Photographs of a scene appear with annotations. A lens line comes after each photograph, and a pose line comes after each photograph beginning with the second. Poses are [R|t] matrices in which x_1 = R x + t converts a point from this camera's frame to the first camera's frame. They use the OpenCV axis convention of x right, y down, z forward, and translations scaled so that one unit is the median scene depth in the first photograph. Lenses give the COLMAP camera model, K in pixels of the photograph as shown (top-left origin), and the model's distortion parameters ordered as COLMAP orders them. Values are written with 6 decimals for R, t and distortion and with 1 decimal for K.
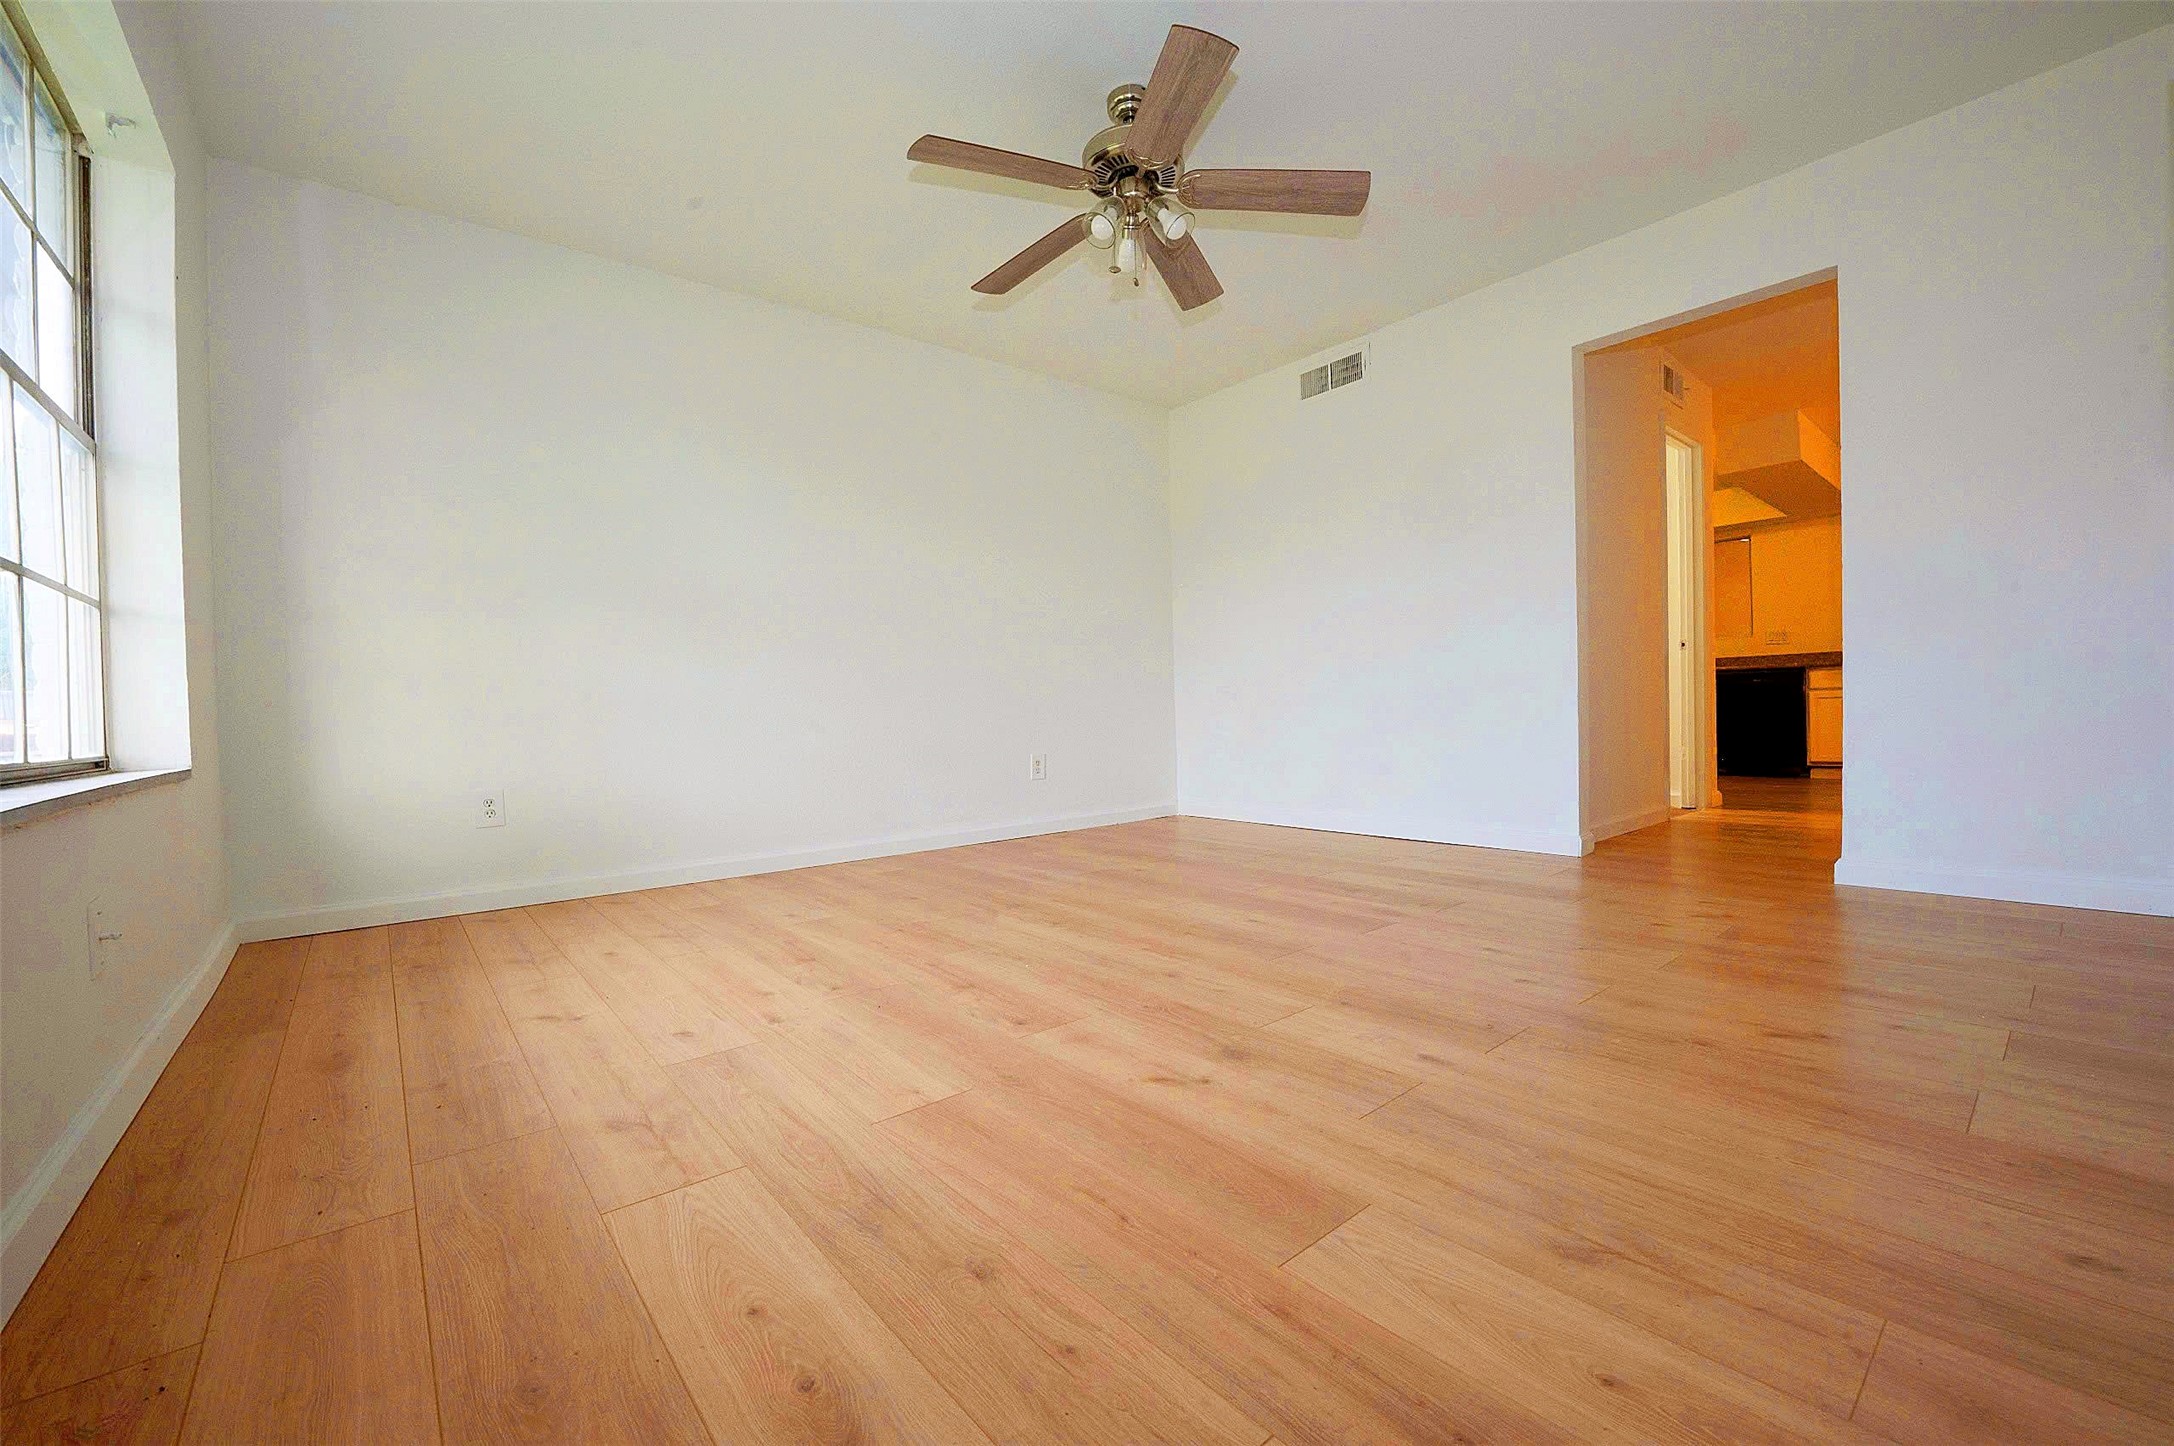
lens RADIAL K [[843.3, 0, 1090.2], [0, 843.3, 745.5], [0, 0, 1]] dist [-0.033498, 0.000041]
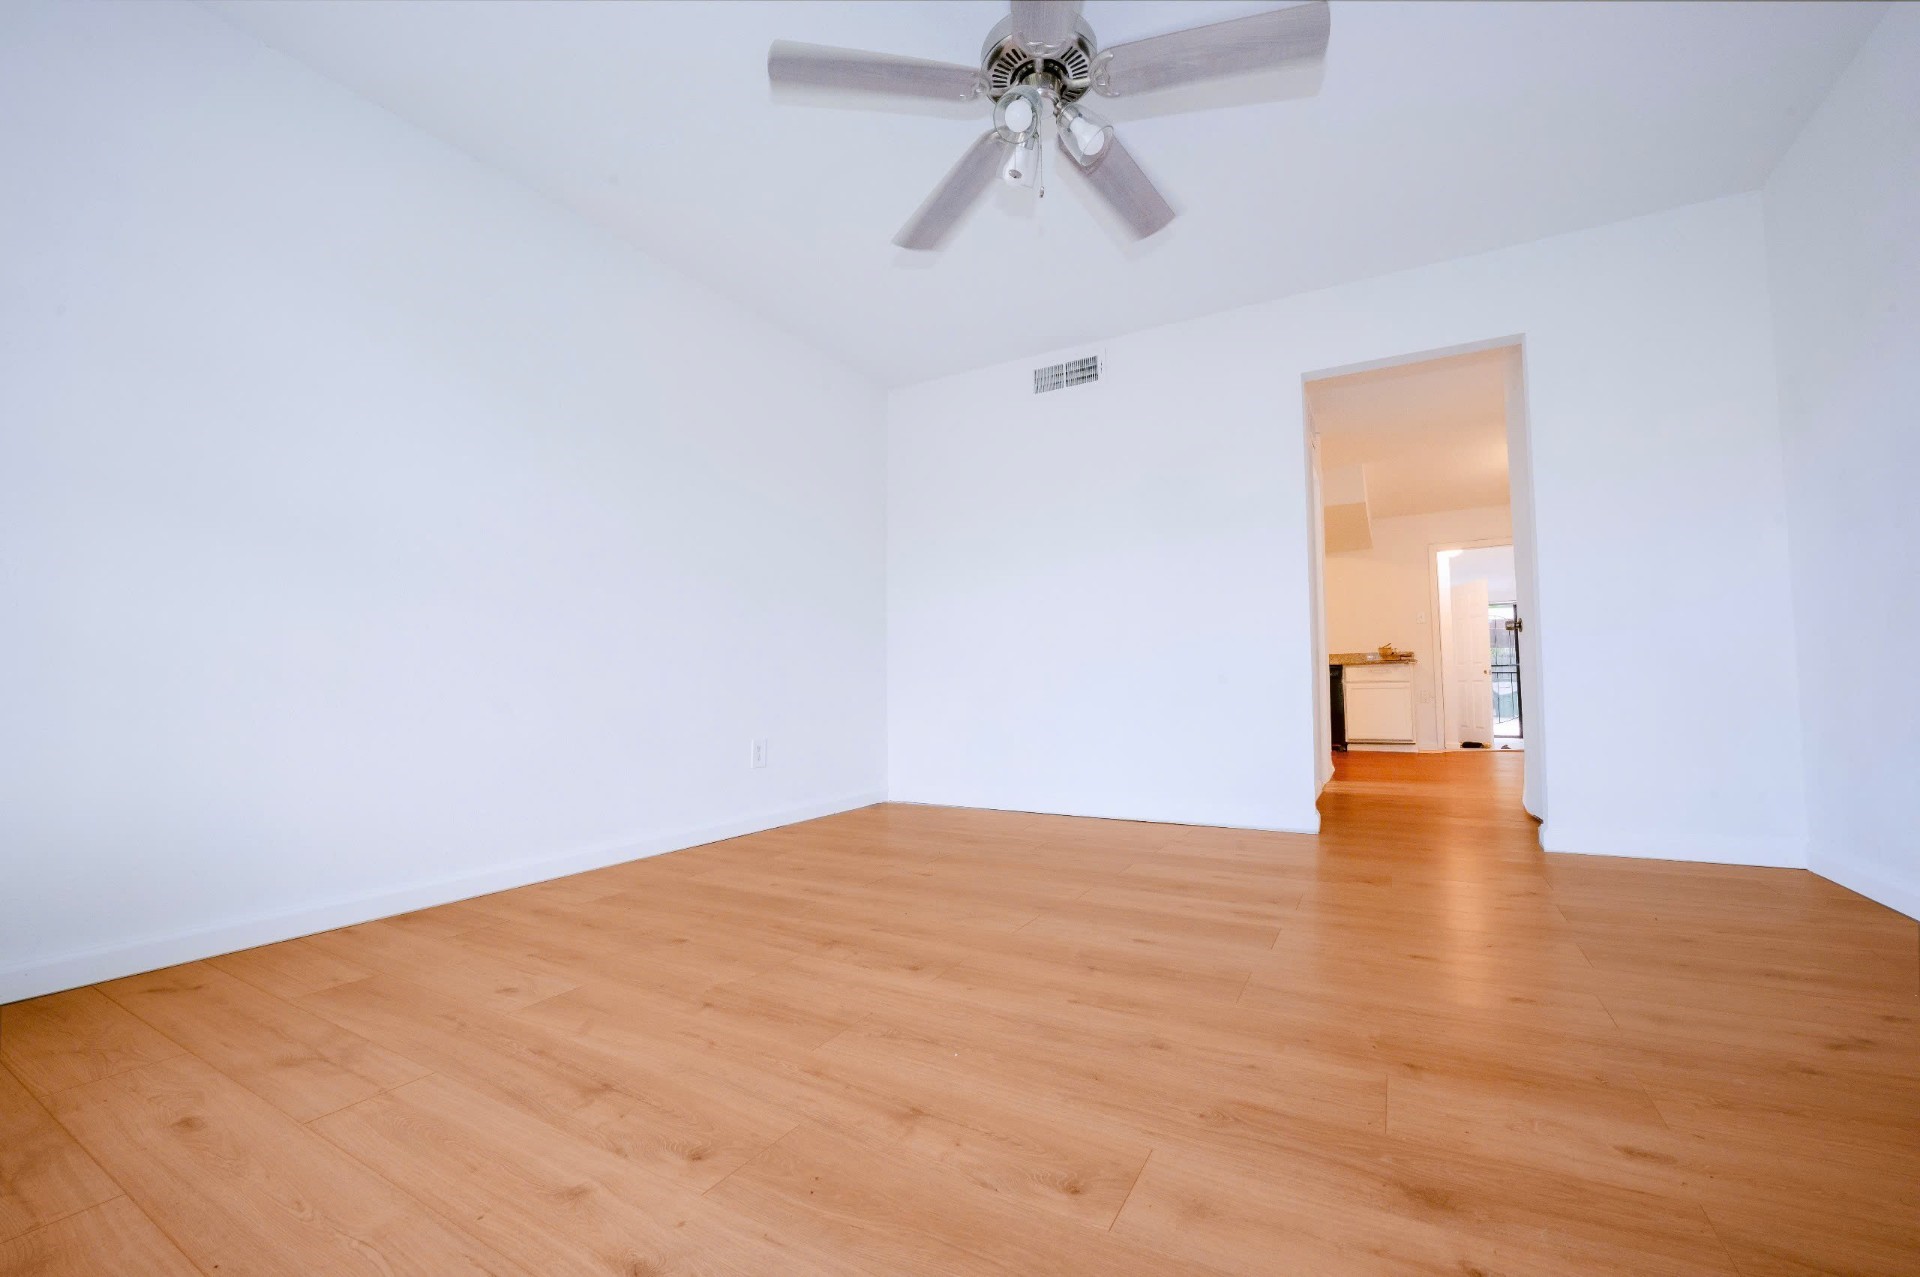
lens RADIAL K [[764.6, 0, 960.0], [0, 764.6, 638.5], [0, 0, 1]] dist [-0.027580, 0.002427]
pose [[0.940844, 0.038540, 0.336642, -0.223416], [-0.000788, 0.993757, -0.111567, -0.008632], [-0.338840, 0.104701, 0.935000, 0.280918]]
